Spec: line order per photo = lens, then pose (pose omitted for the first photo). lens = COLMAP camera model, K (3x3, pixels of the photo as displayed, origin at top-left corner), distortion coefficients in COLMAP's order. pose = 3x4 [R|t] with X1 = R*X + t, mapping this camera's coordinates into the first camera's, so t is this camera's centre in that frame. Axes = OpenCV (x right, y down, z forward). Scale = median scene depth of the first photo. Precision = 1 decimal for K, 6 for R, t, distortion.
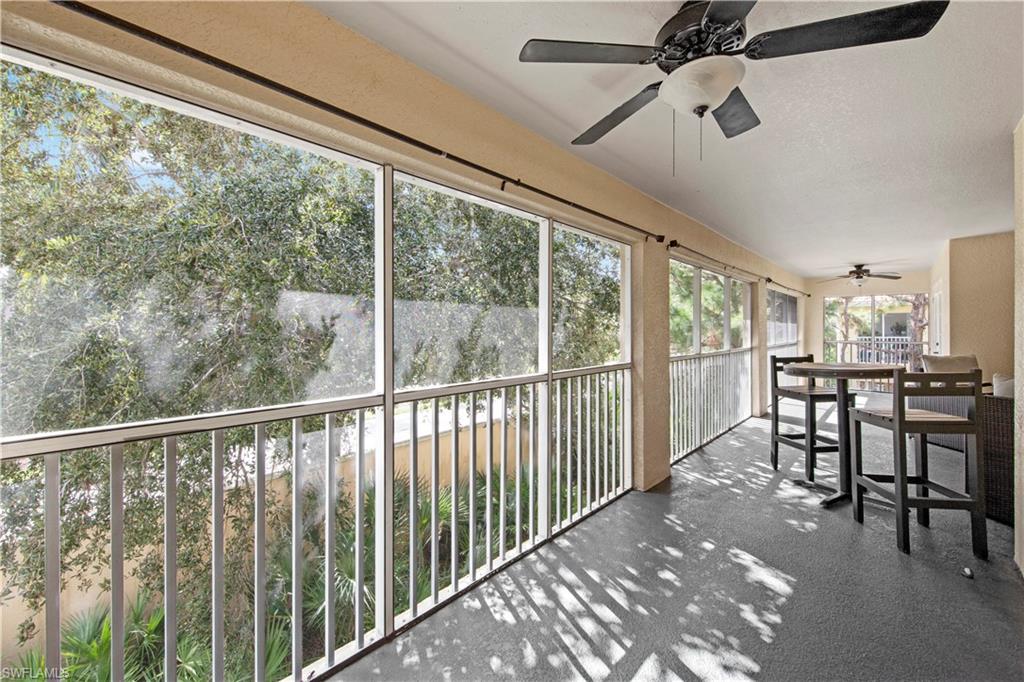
lens RADIAL K [[399.2, 0, 511.6], [0, 399.2, 337.1], [0, 0, 1]] dist [0.003137, -0.003096]
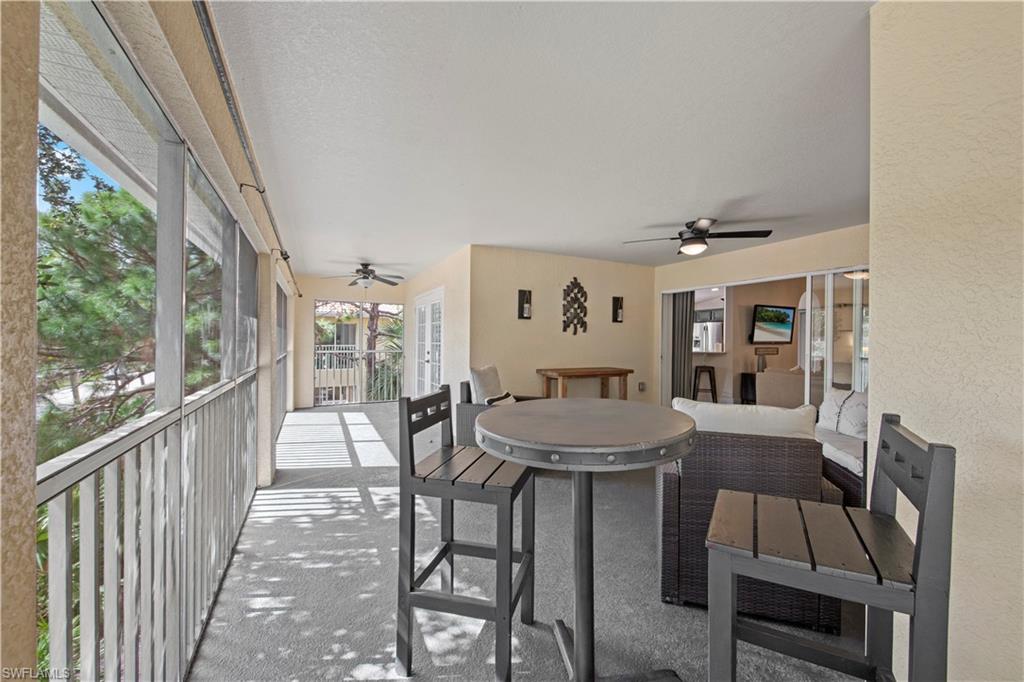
lens RADIAL K [[421.5, 0, 499.4], [0, 421.5, 336.1], [0, 0, 1]] dist [0.002248, -0.000084]
pose [[0.373014, 0.012046, 0.927748, 0.141616], [0.006111, 0.999862, -0.015439, -0.009093], [-0.927806, 0.011428, 0.372889, 0.401115]]
